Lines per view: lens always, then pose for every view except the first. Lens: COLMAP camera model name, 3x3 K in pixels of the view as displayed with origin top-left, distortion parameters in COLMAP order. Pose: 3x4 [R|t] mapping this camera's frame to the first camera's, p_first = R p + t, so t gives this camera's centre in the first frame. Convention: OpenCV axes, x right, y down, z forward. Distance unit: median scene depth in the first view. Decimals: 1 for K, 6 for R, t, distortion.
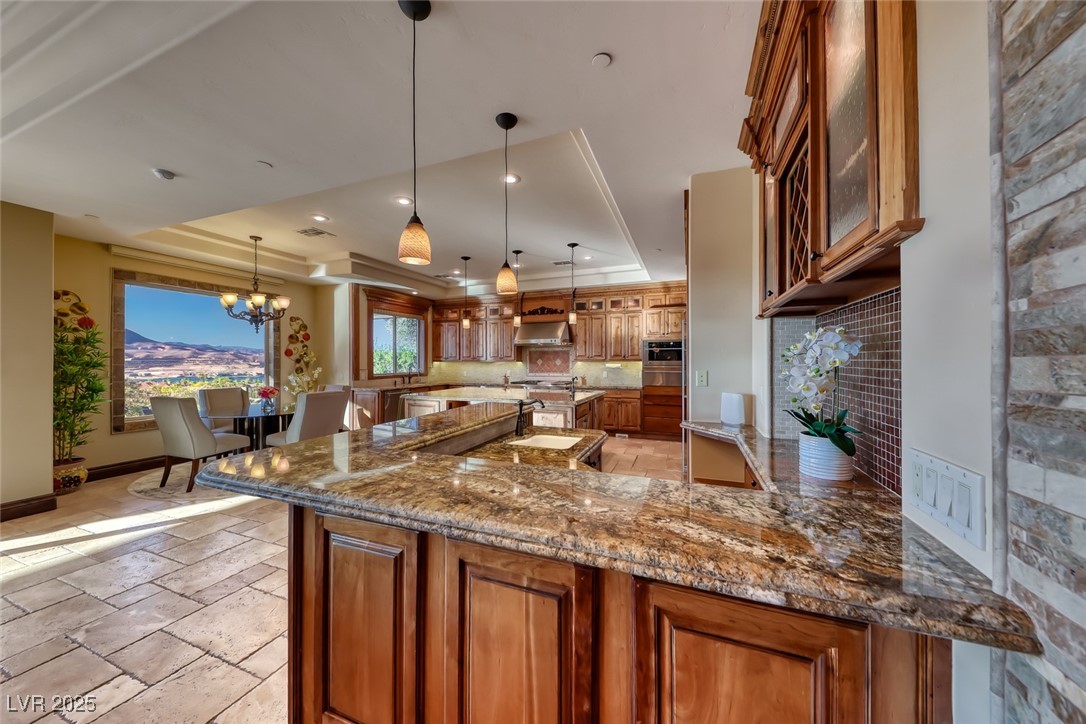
lens RADIAL K [[377.0, 0, 551.8], [0, 377.0, 364.7], [0, 0, 1]] dist [-0.002047, -0.000324]
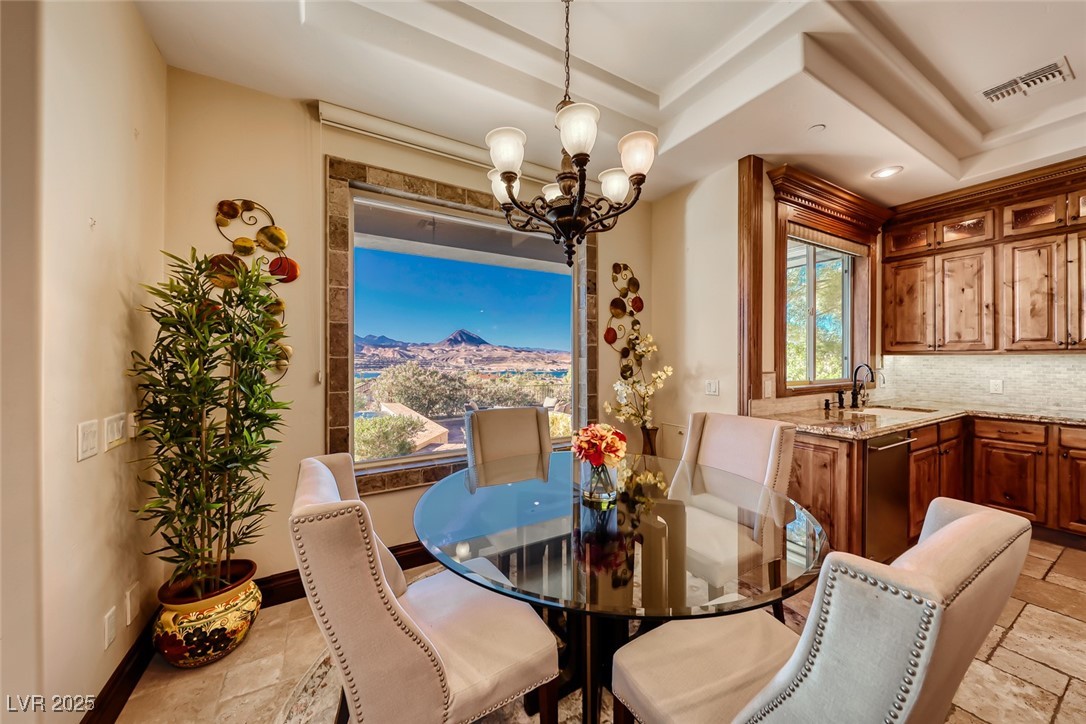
lens RADIAL K [[377.0, 0, 544.8], [0, 377.0, 362.6], [0, 0, 1]] dist [-0.002047, -0.000324]
pose [[0.778799, 0.004704, -0.627256, -0.443920], [-0.005118, 0.999986, 0.001144, 0.003446], [0.627253, 0.002319, 0.778812, 0.545884]]
